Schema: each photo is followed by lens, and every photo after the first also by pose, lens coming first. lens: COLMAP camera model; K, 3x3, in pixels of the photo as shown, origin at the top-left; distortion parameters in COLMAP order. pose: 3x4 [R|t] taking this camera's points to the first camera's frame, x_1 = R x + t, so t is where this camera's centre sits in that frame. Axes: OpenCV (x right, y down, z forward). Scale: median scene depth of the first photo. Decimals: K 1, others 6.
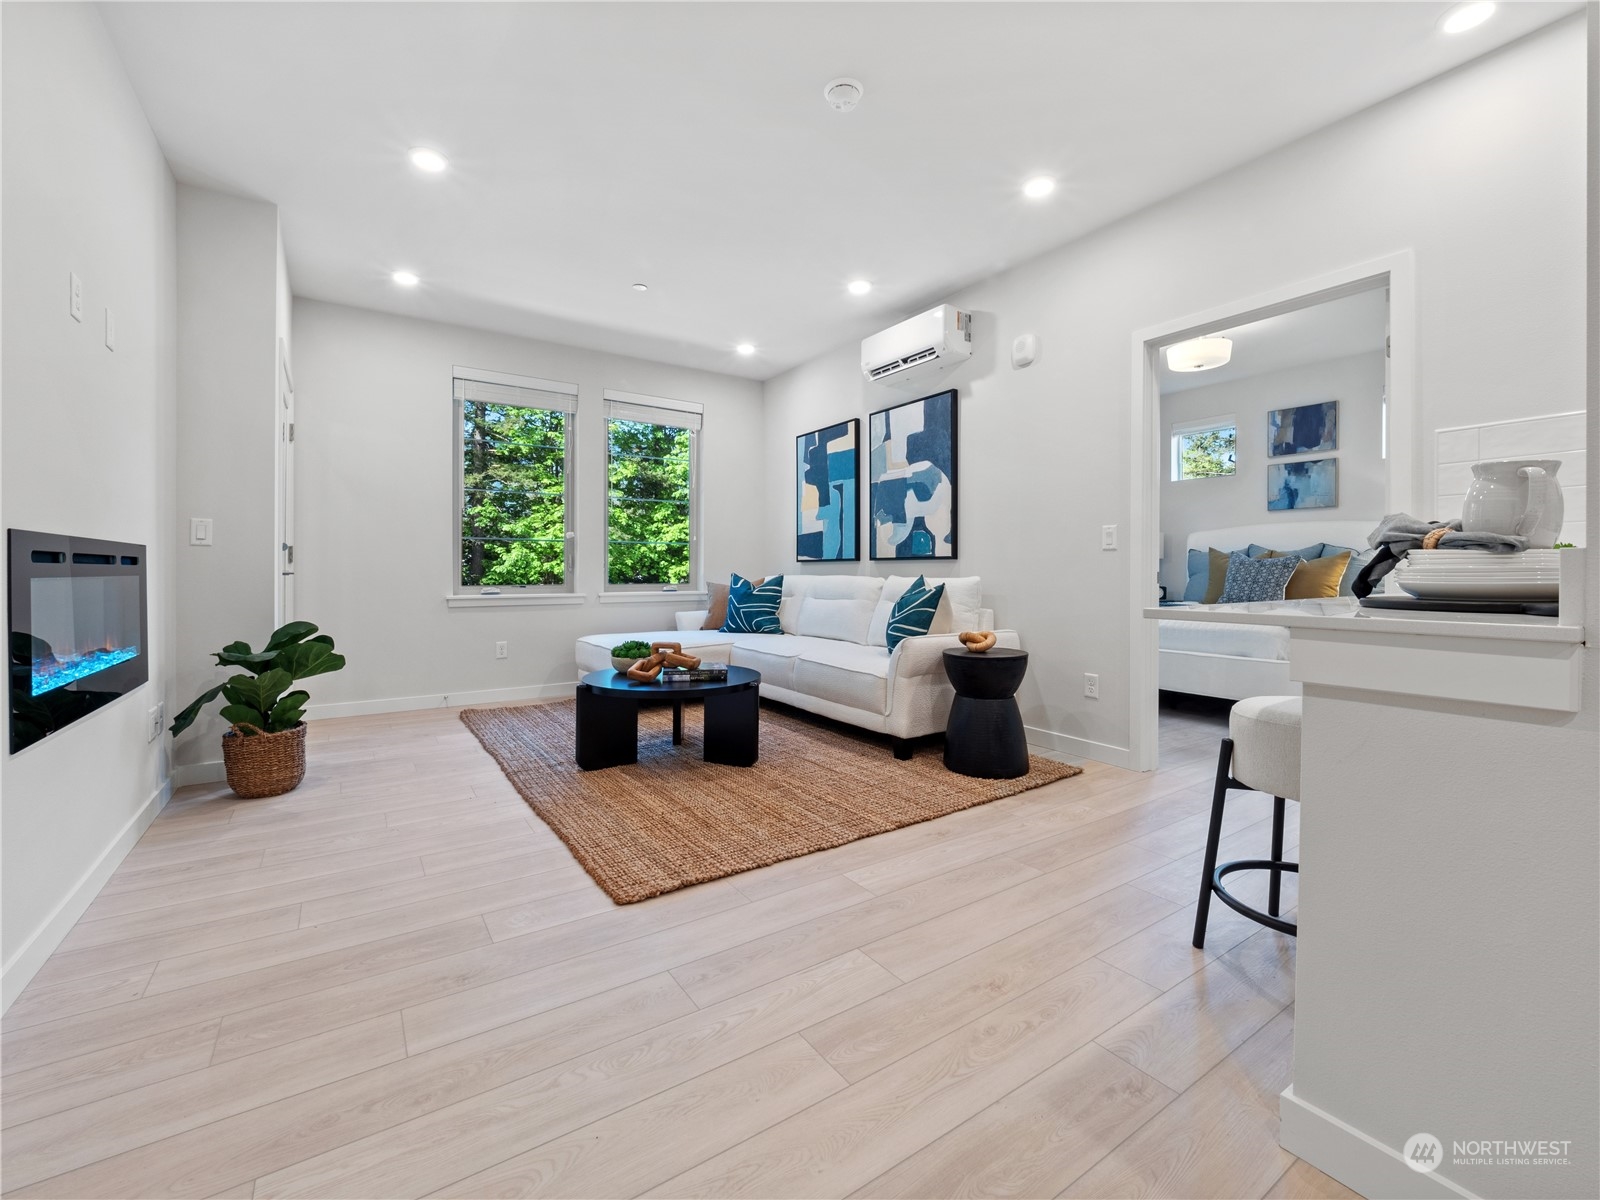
lens RADIAL K [[686.3, 0, 792.9], [0, 686.3, 573.7], [0, 0, 1]] dist [-0.006876, -0.000301]
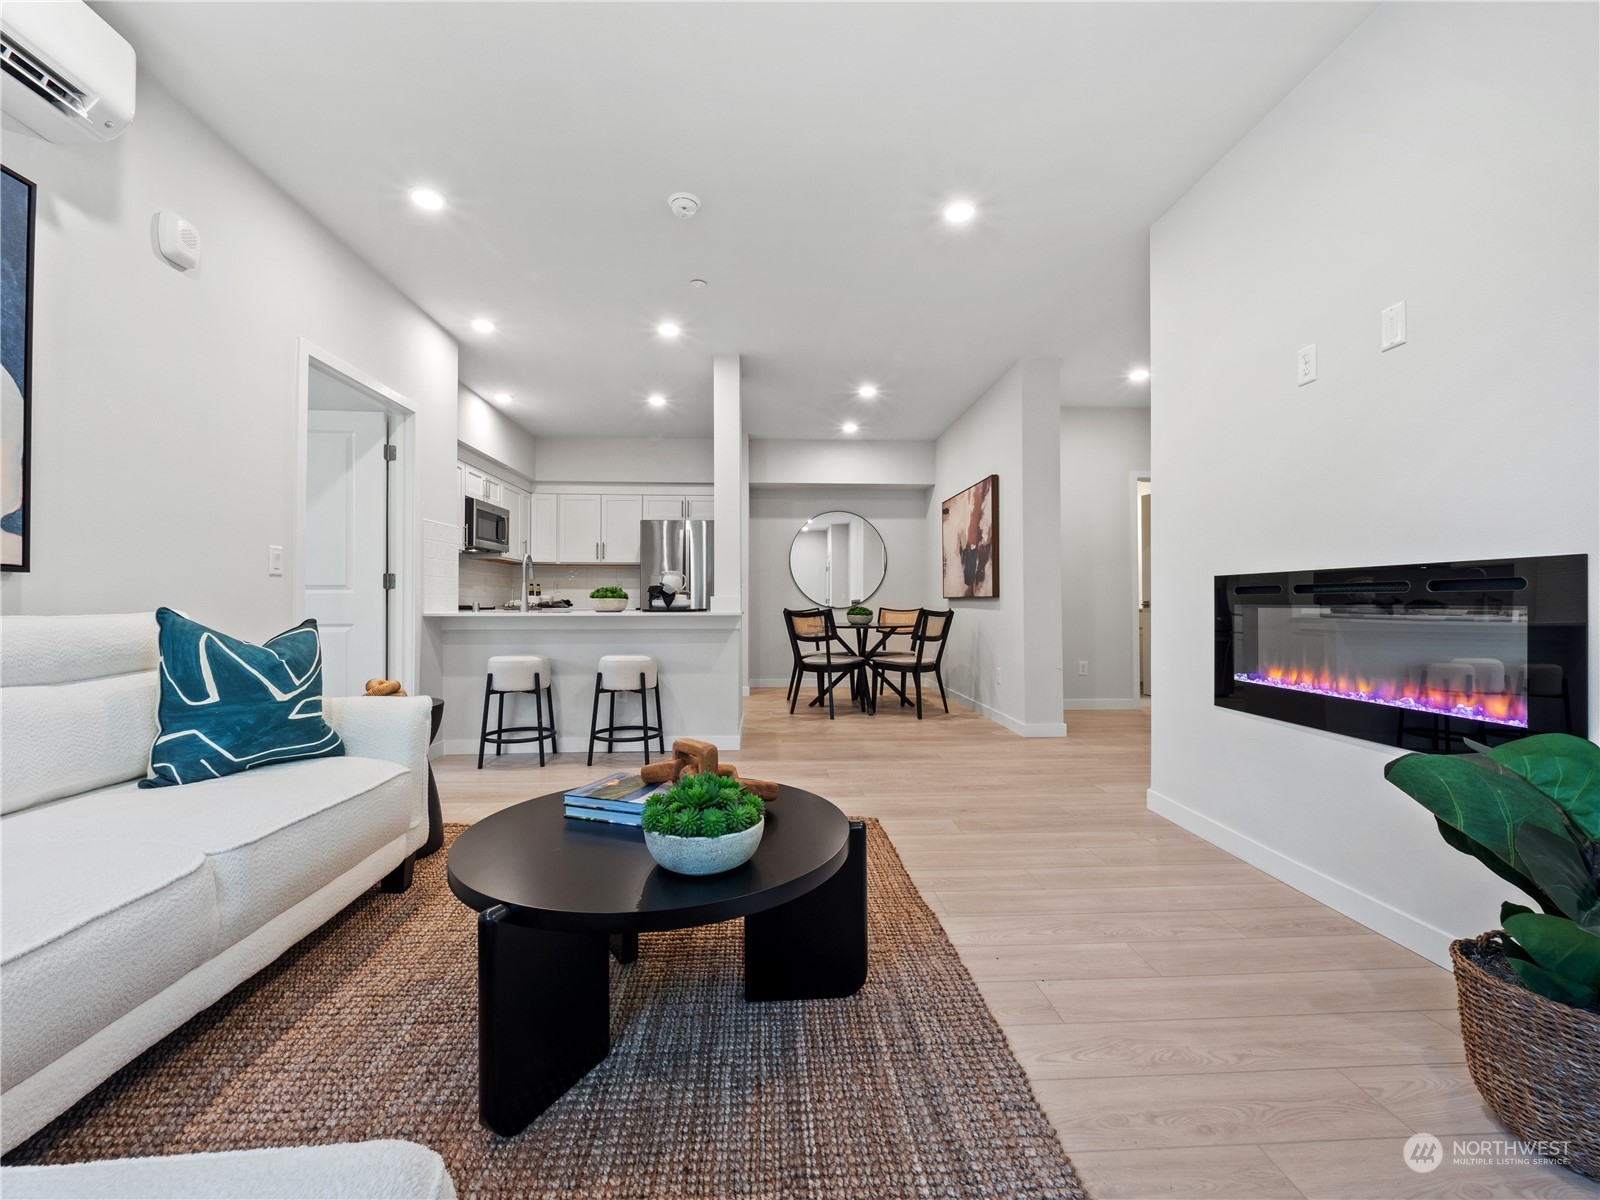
lens RADIAL K [[686.3, 0, 796.7], [0, 686.3, 598.2], [0, 0, 1]] dist [-0.006876, -0.000301]
pose [[-0.868764, -0.000847, 0.495225, -0.614928], [-0.000277, 0.999999, 0.001224, -0.005191], [-0.495225, 0.000926, -0.868764, 1.731372]]
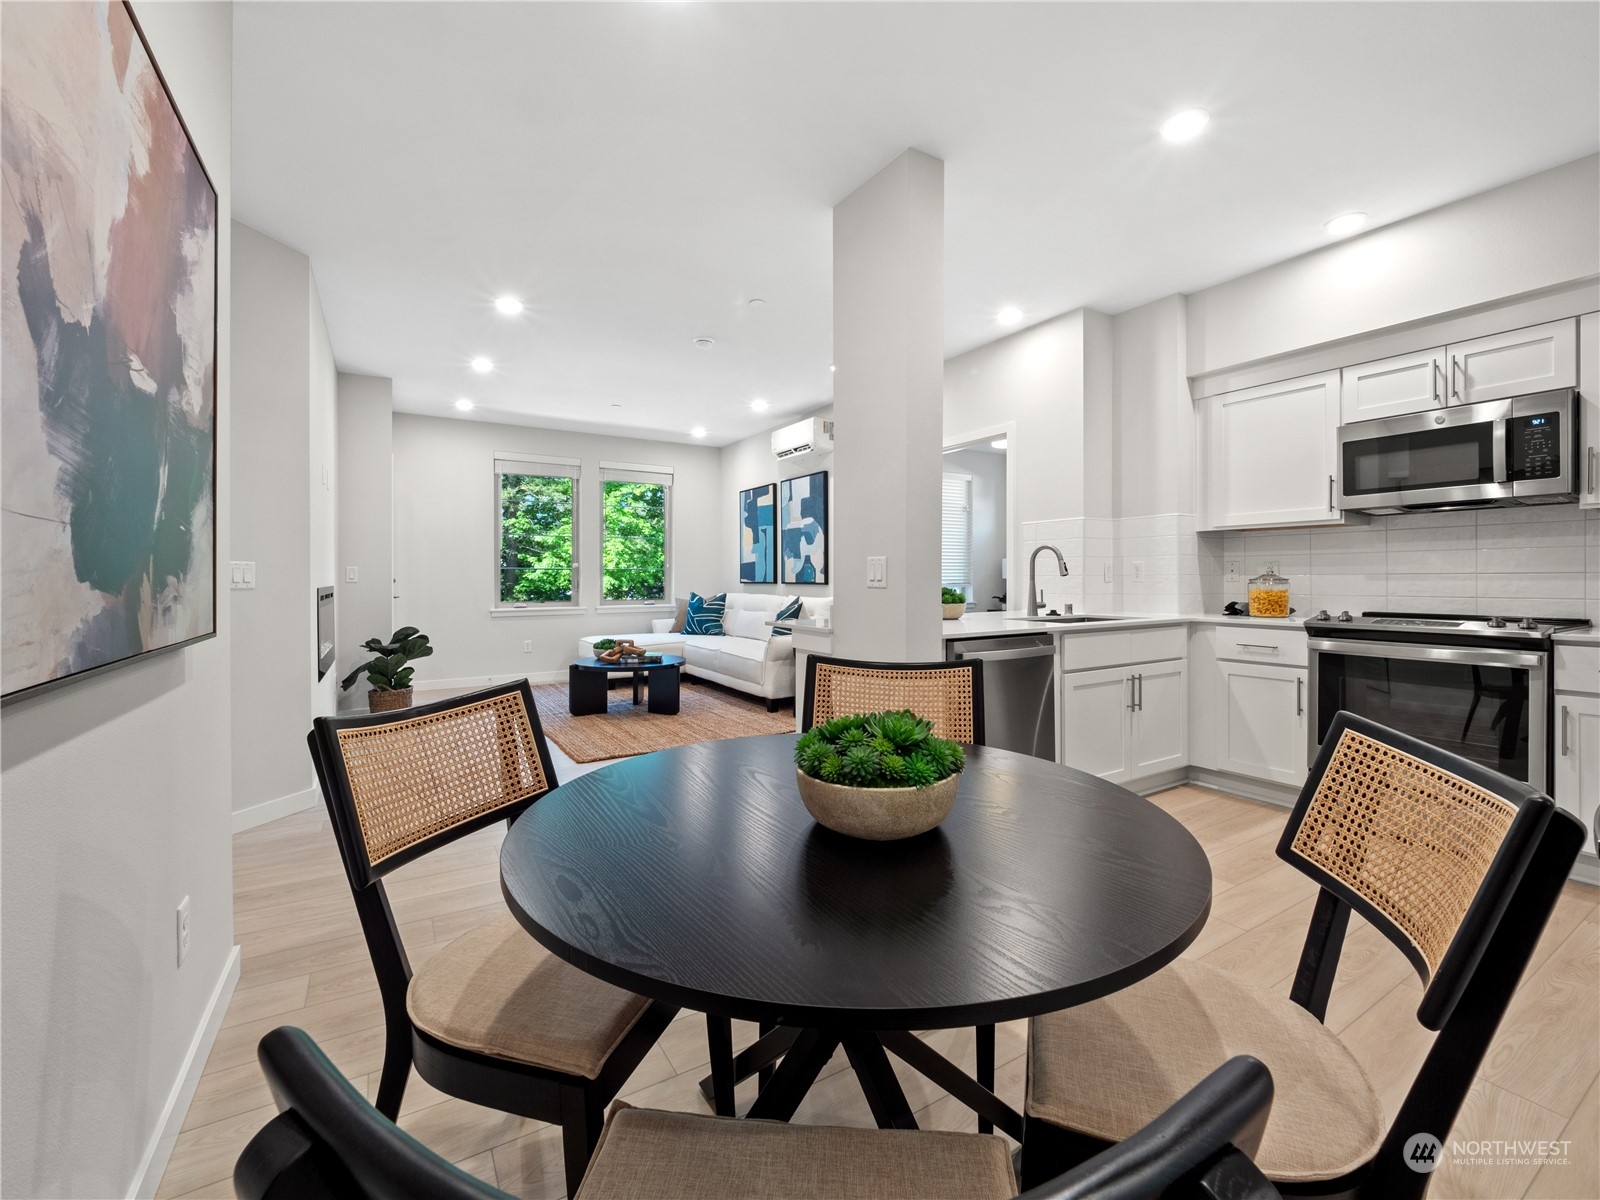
lens RADIAL K [[686.3, 0, 796.6], [0, 686.3, 582.7], [0, 0, 1]] dist [-0.006876, -0.000301]
pose [[0.999289, -0.002294, -0.037625, 0.221165], [0.002528, 0.999978, 0.006188, -0.034339], [0.037610, -0.006279, 0.999273, -0.476702]]
